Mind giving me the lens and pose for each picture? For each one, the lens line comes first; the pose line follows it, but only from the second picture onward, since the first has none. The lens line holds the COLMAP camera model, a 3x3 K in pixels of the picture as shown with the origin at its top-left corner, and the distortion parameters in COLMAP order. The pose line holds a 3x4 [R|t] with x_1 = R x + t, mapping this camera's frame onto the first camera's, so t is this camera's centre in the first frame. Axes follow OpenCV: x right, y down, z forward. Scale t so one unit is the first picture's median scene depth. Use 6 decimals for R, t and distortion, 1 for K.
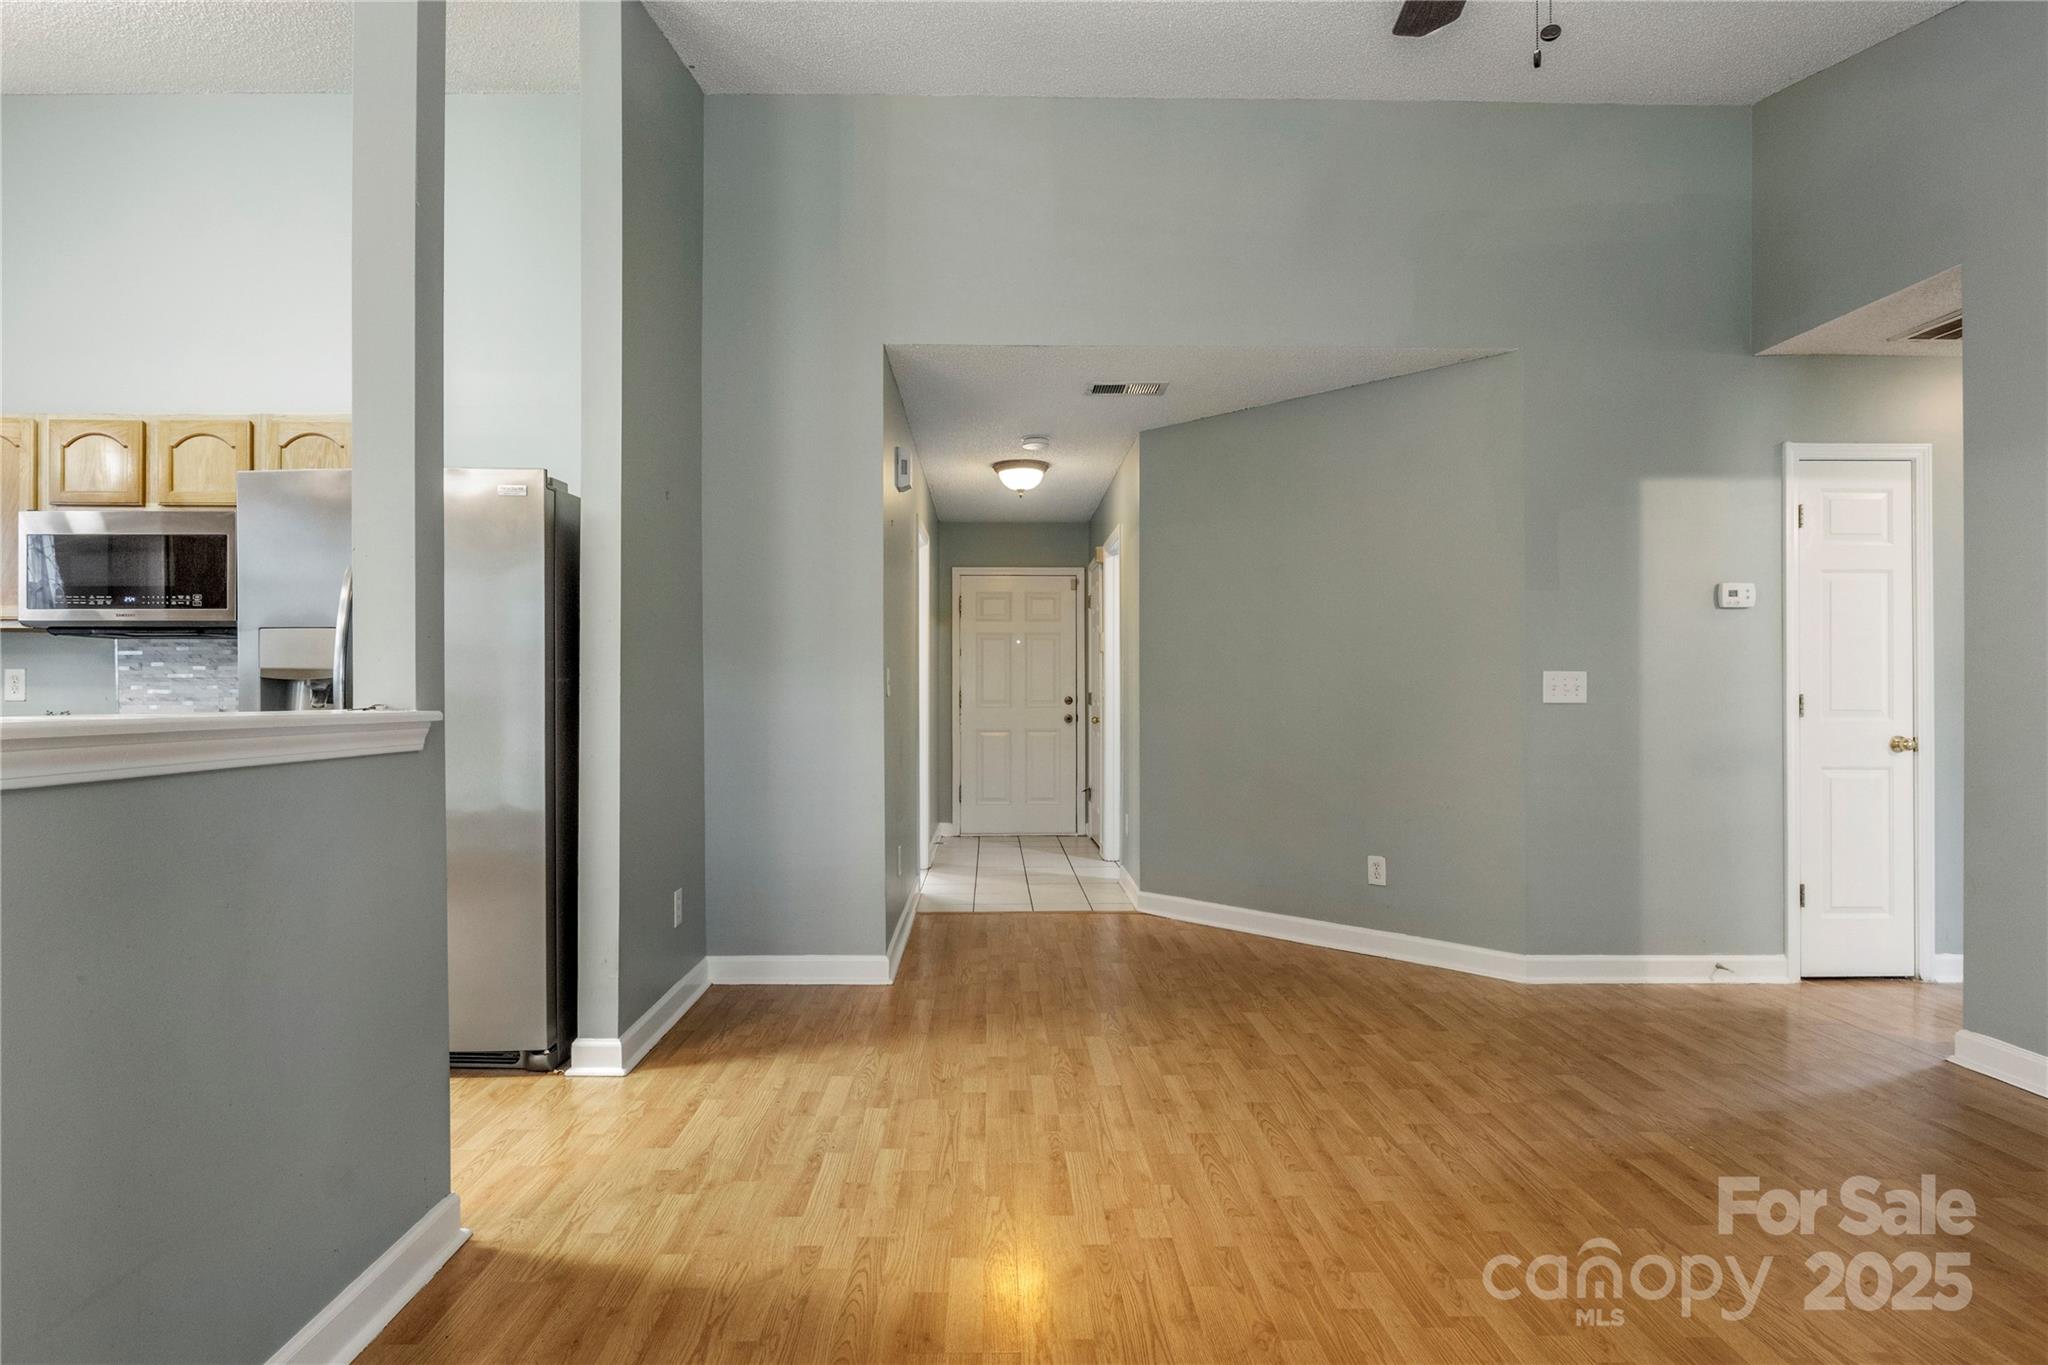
lens RADIAL K [[1054.3, 0, 1004.5], [0, 1054.3, 699.4], [0, 0, 1]] dist [-0.012752, 0.003504]
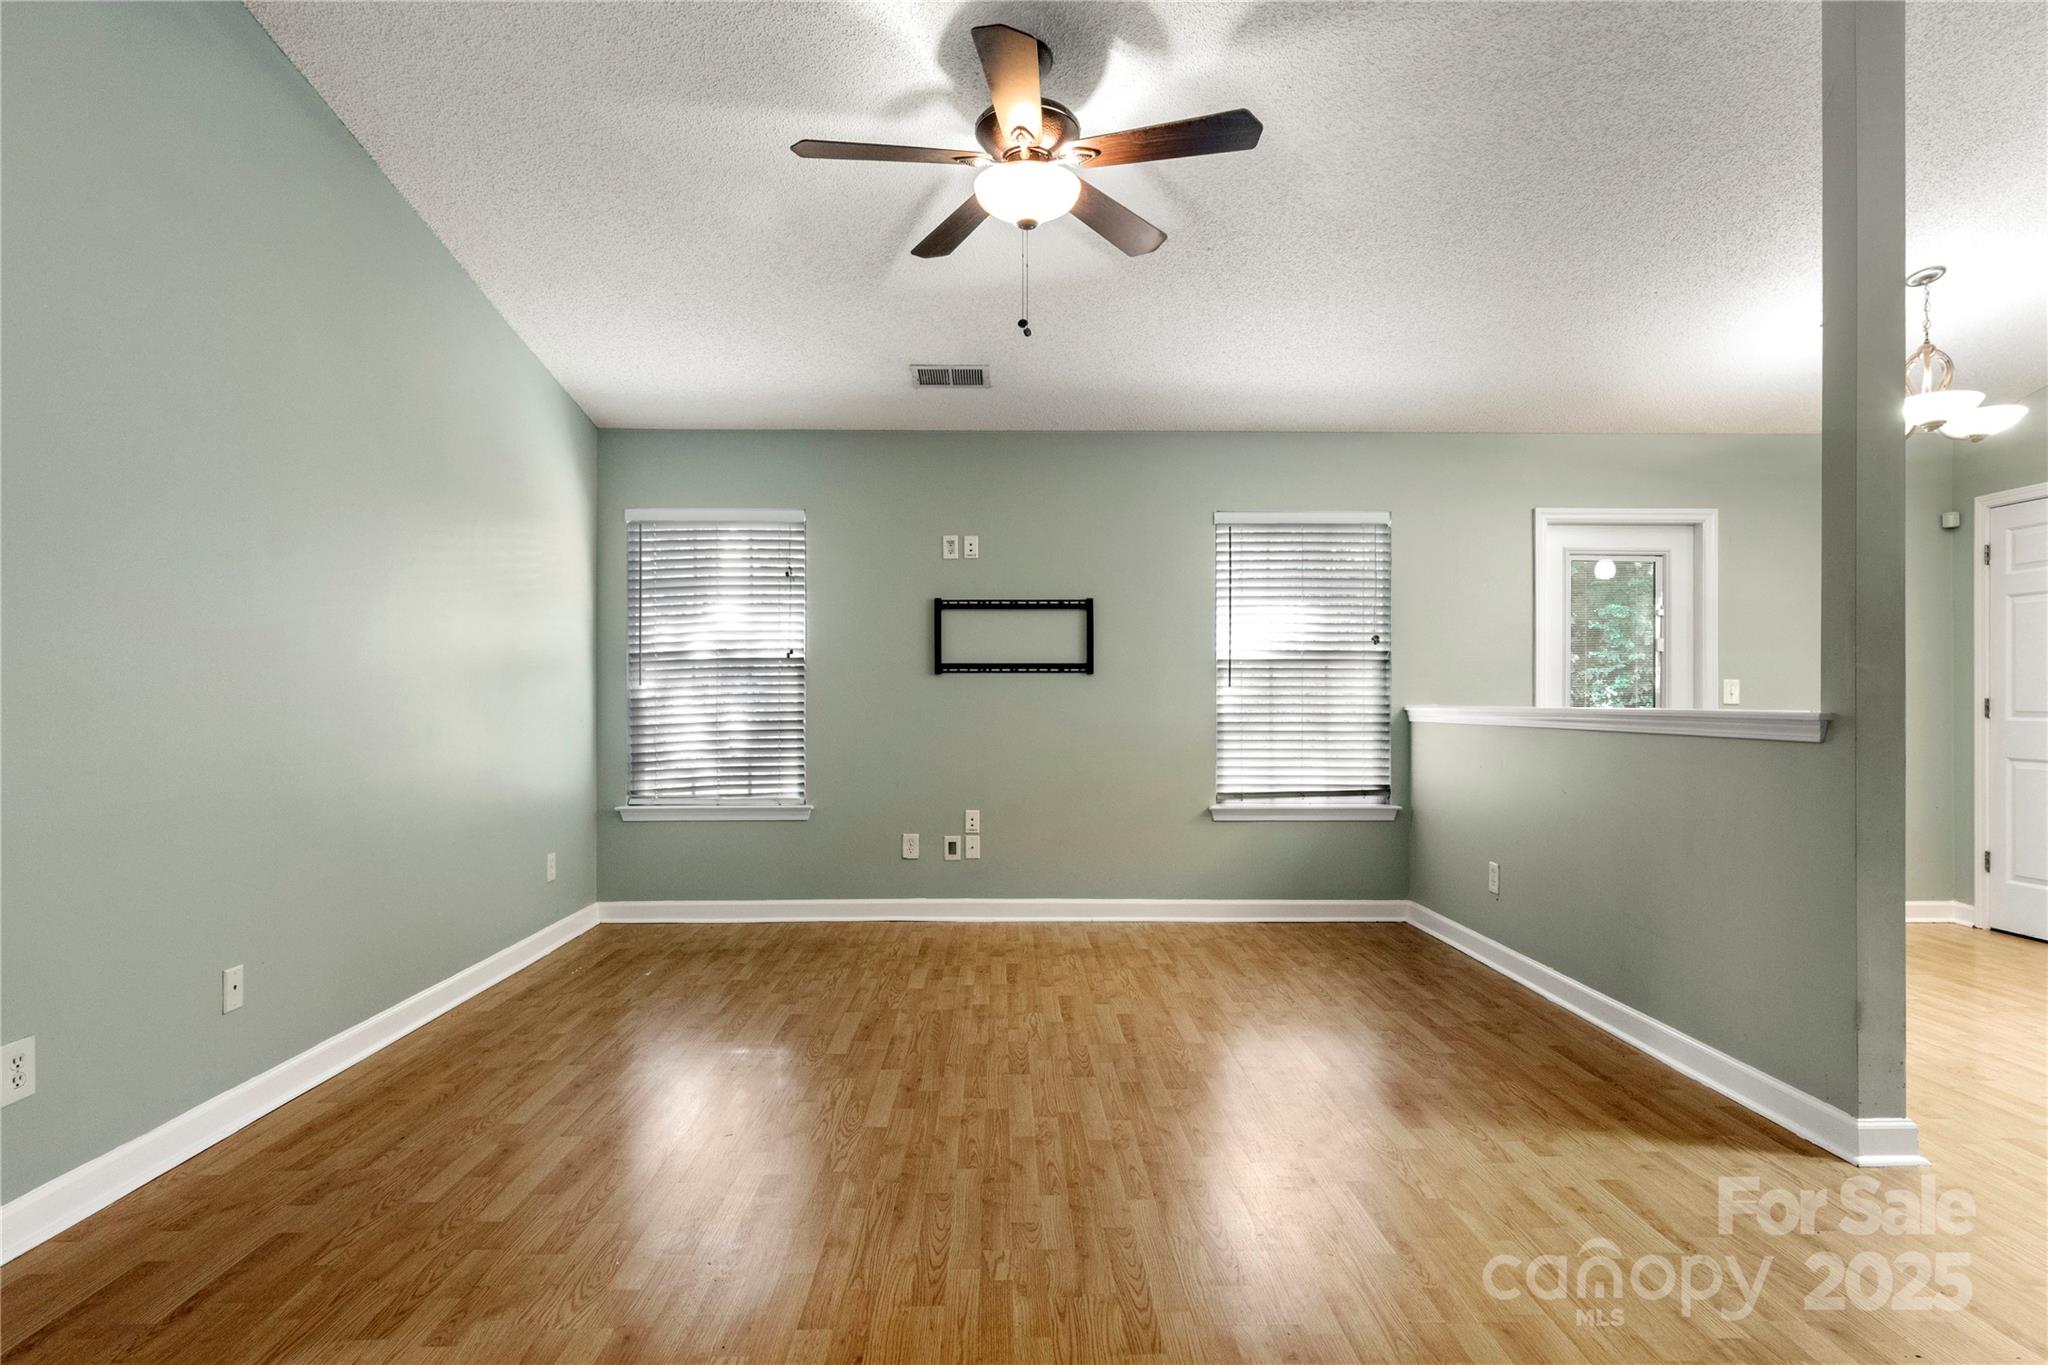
lens RADIAL K [[1045.9, 0, 1010.3], [0, 1045.9, 697.7], [0, 0, 1]] dist [0.014231, -0.000024]
pose [[-0.999999, 0.000843, -0.001162, 0.256800], [0.000841, 0.999998, 0.001536, -0.005078], [0.001163, 0.001535, -0.999998, 1.300621]]
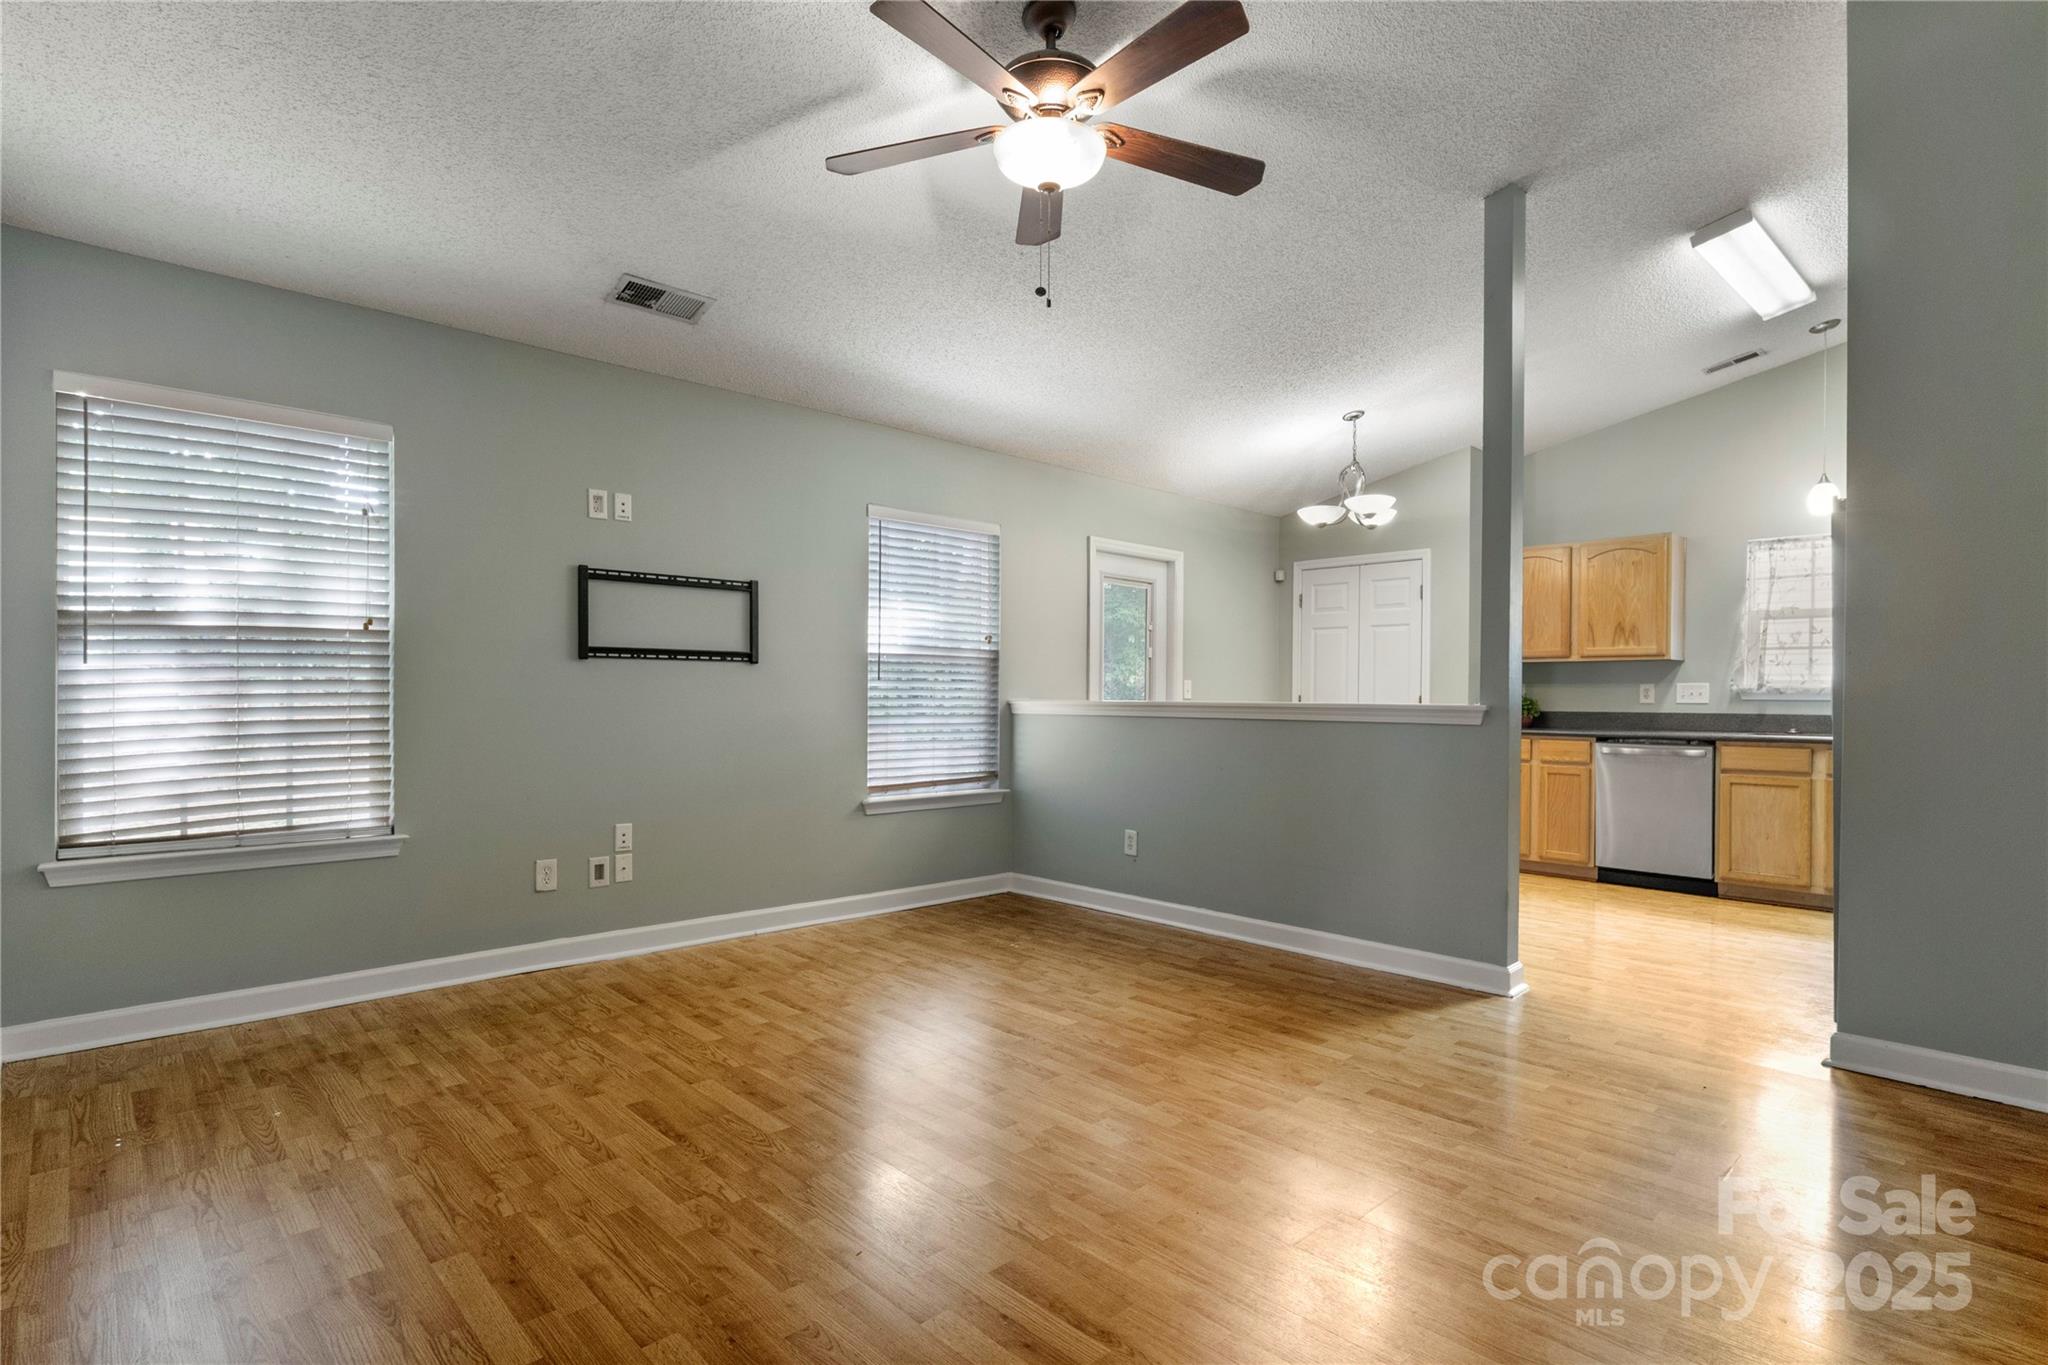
lens RADIAL K [[1045.9, 0, 1032.8], [0, 1045.9, 687.5], [0, 0, 1]] dist [0.014231, -0.000024]
pose [[-0.726448, -0.009005, -0.687162, 0.799664], [-0.010386, 0.999944, -0.002124, -0.006446], [0.687143, 0.005594, -0.726501, 1.050874]]
